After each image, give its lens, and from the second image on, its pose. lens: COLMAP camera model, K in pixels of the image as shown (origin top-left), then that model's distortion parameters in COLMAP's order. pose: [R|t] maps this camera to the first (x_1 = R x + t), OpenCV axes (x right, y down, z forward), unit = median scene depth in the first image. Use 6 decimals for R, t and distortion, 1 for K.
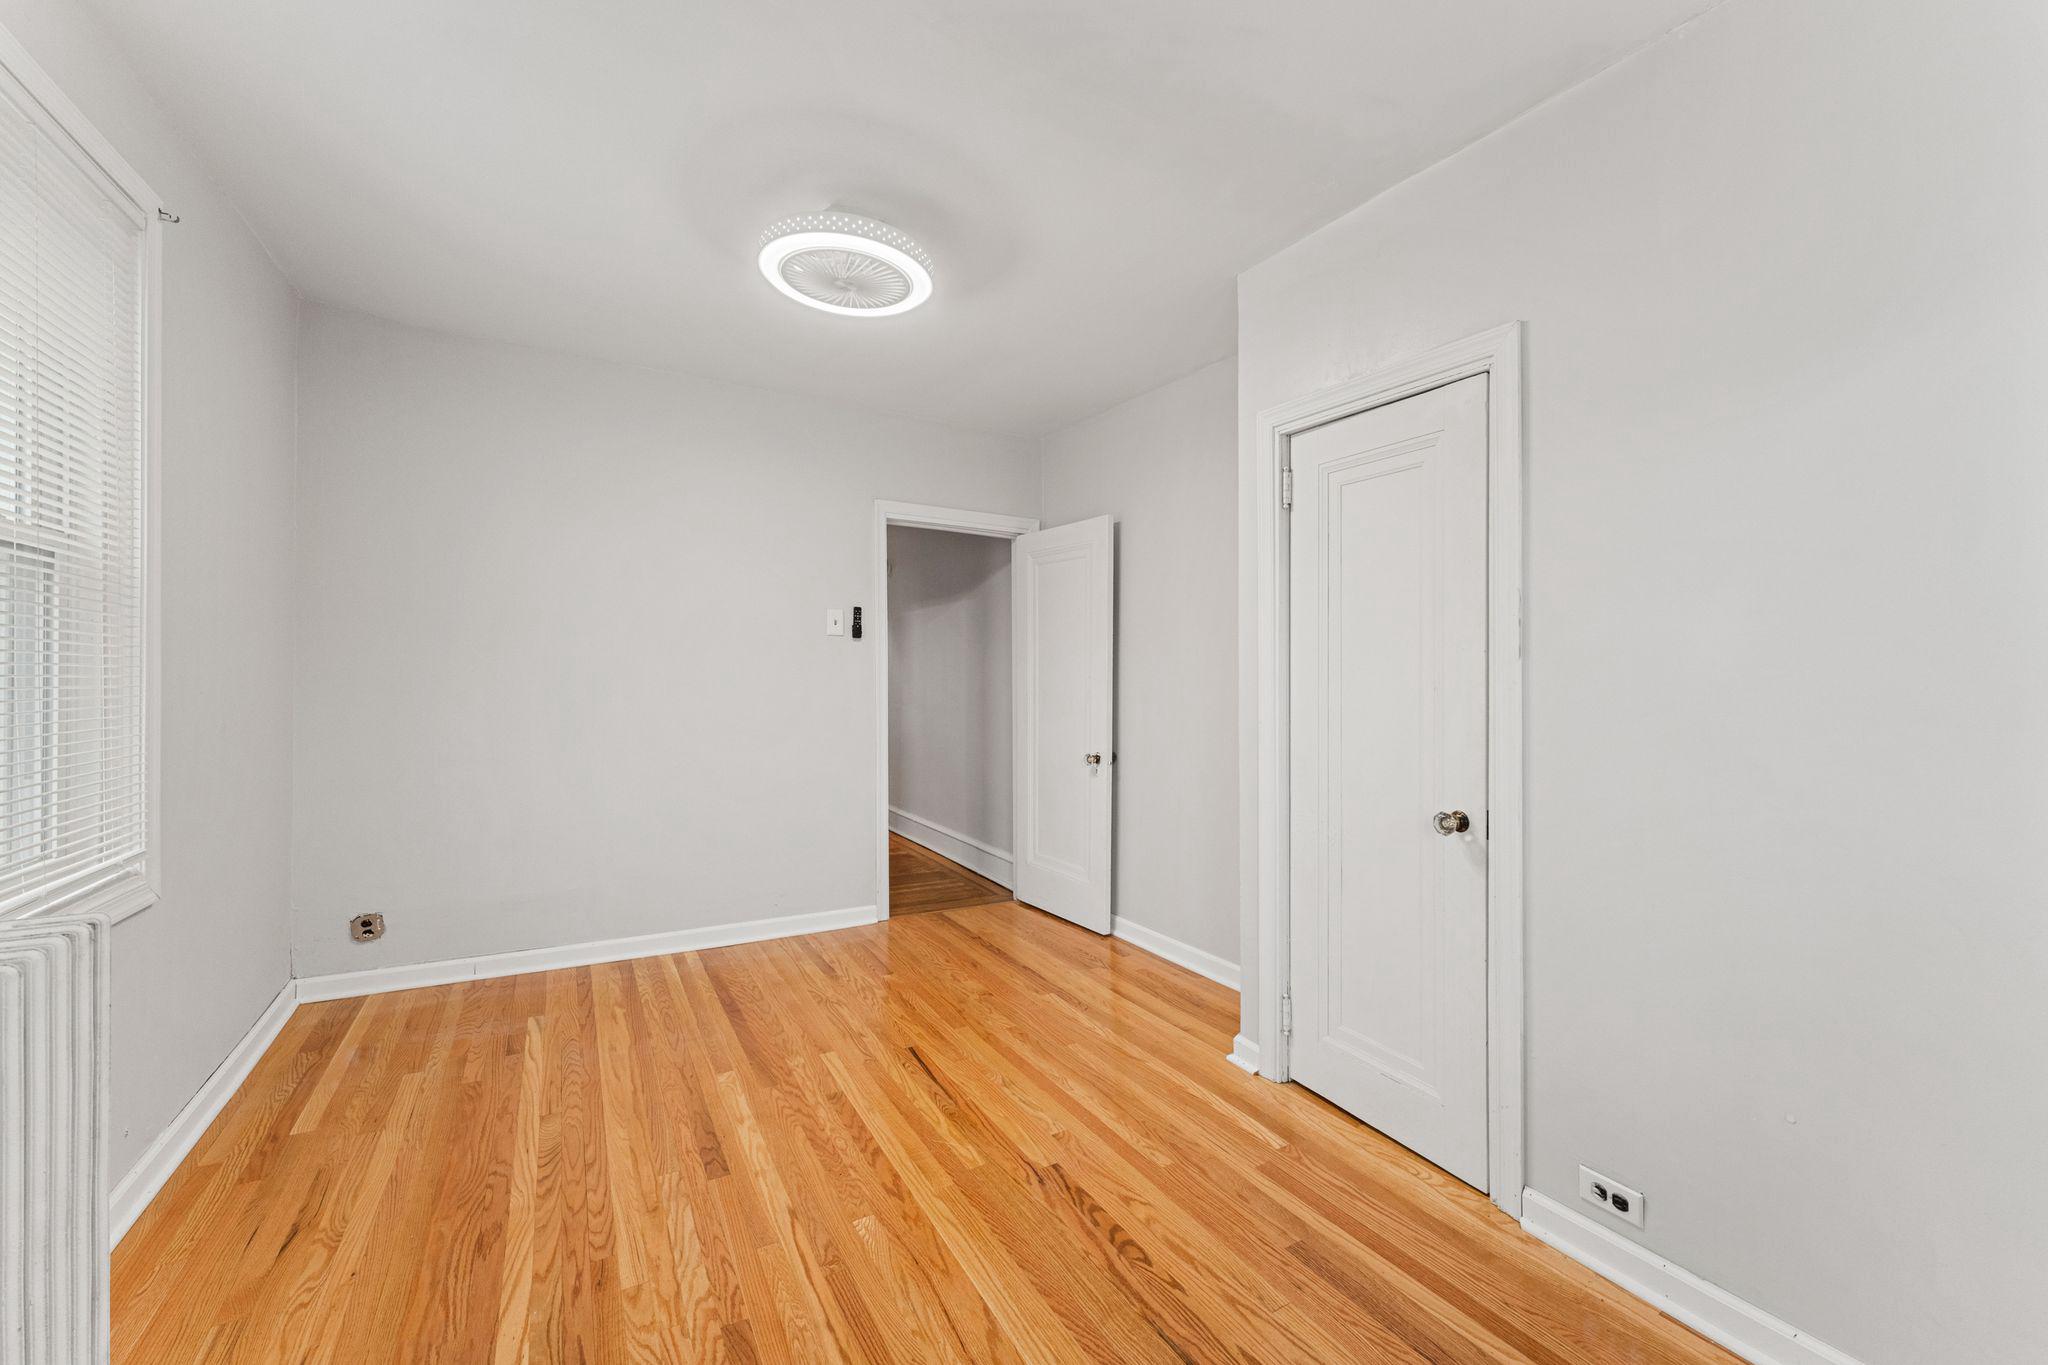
lens RADIAL K [[834.2, 0, 1023.4], [0, 834.2, 675.9], [0, 0, 1]] dist [-0.009944, 0.000351]
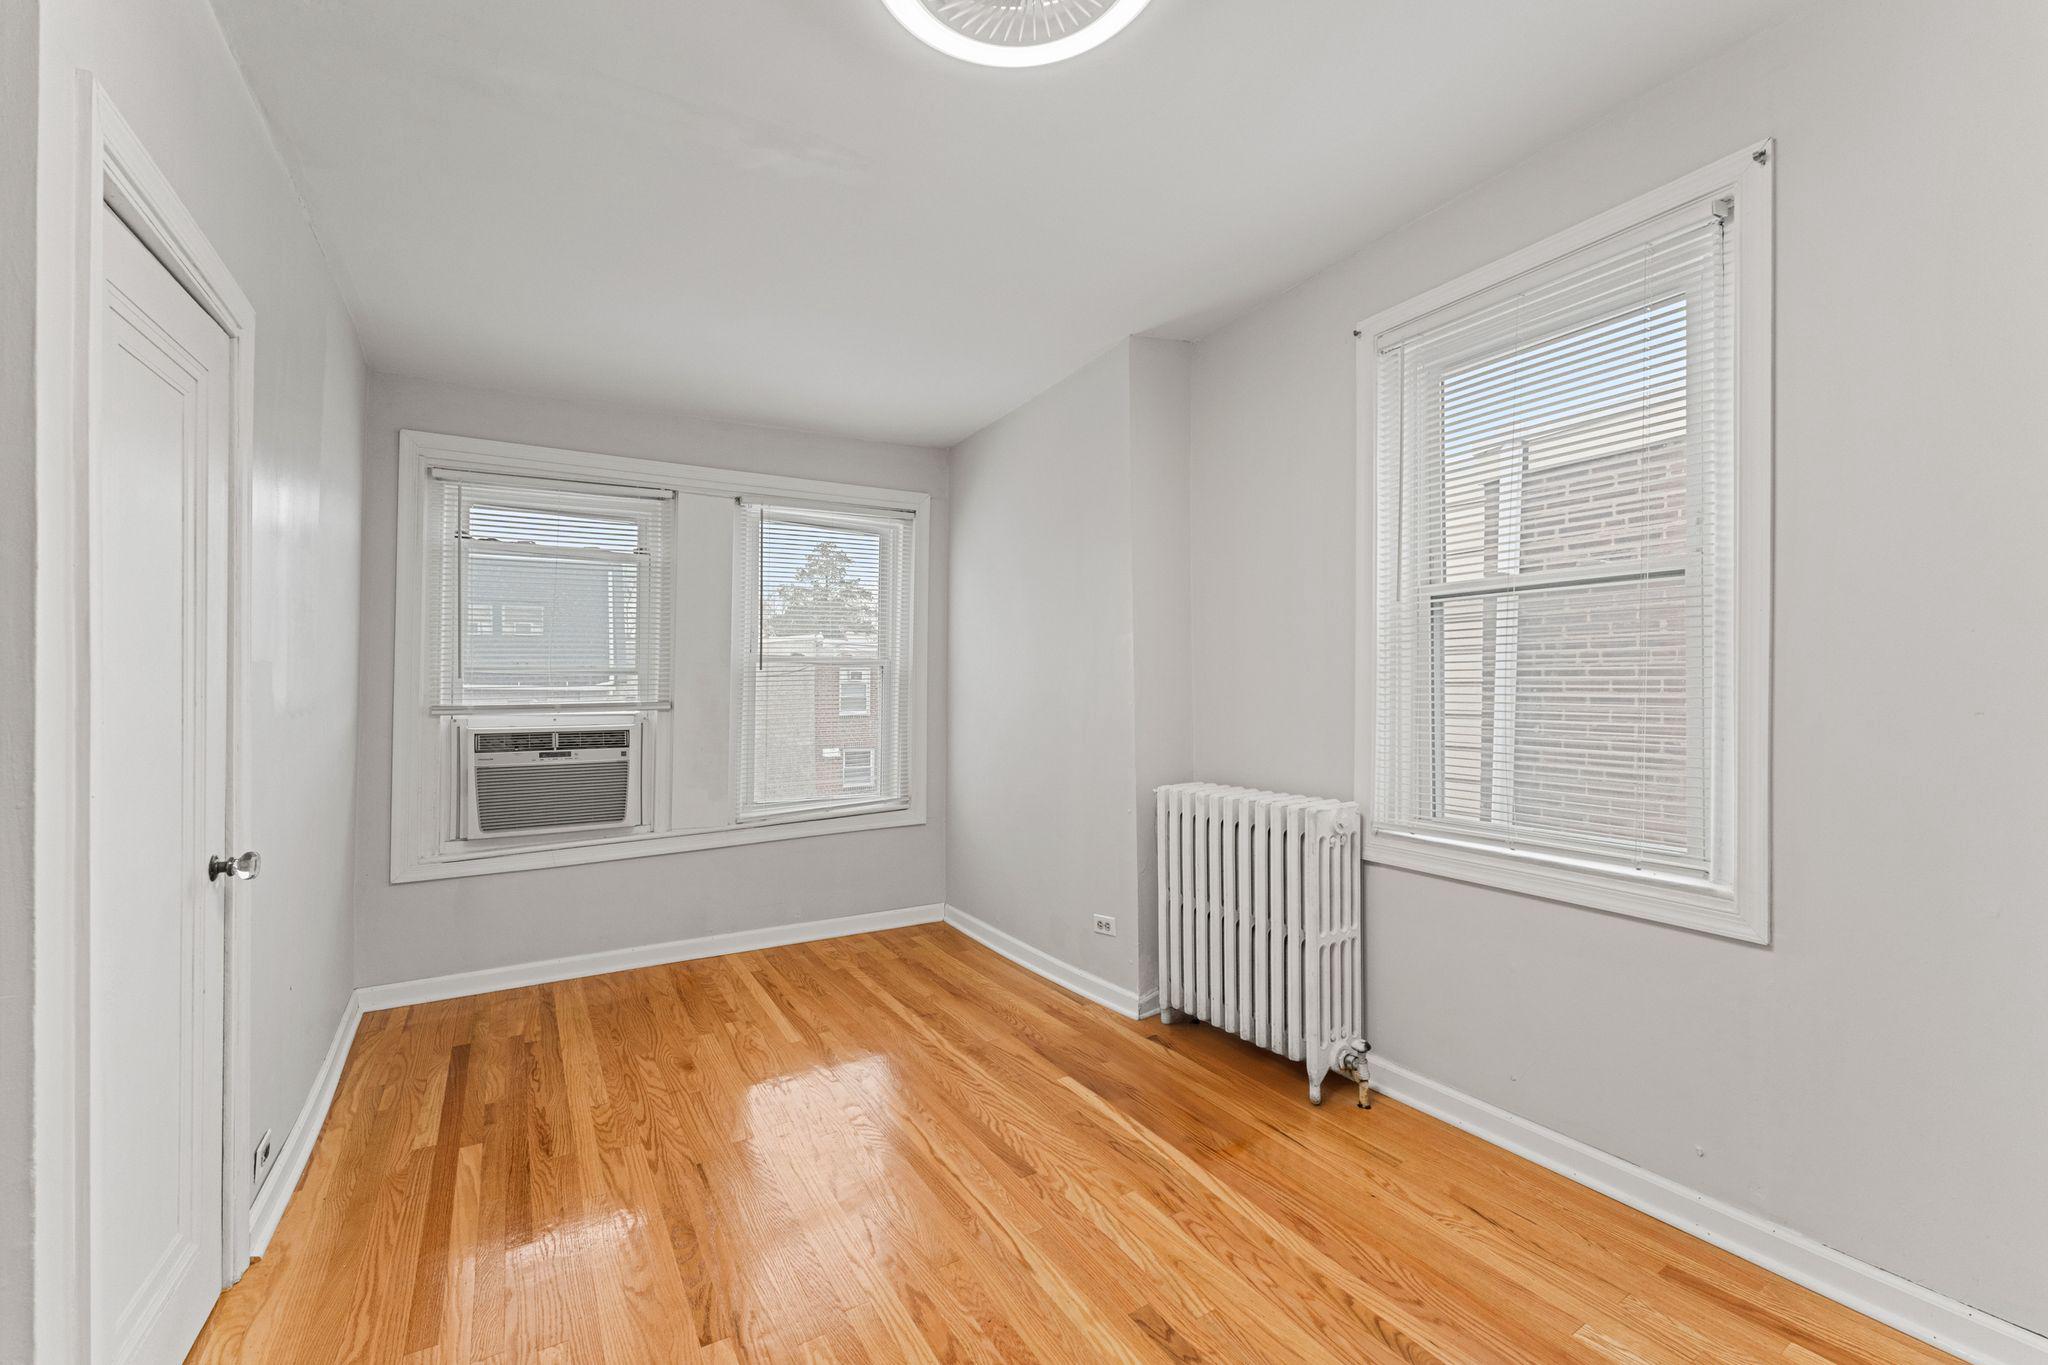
lens RADIAL K [[834.2, 0, 1024.7], [0, 834.2, 680.6], [0, 0, 1]] dist [-0.009944, 0.000351]
pose [[-0.999291, -0.003612, -0.037489, -0.241418], [-0.003531, 0.999991, -0.002238, -0.005183], [0.037497, -0.002104, -0.999295, 1.945076]]
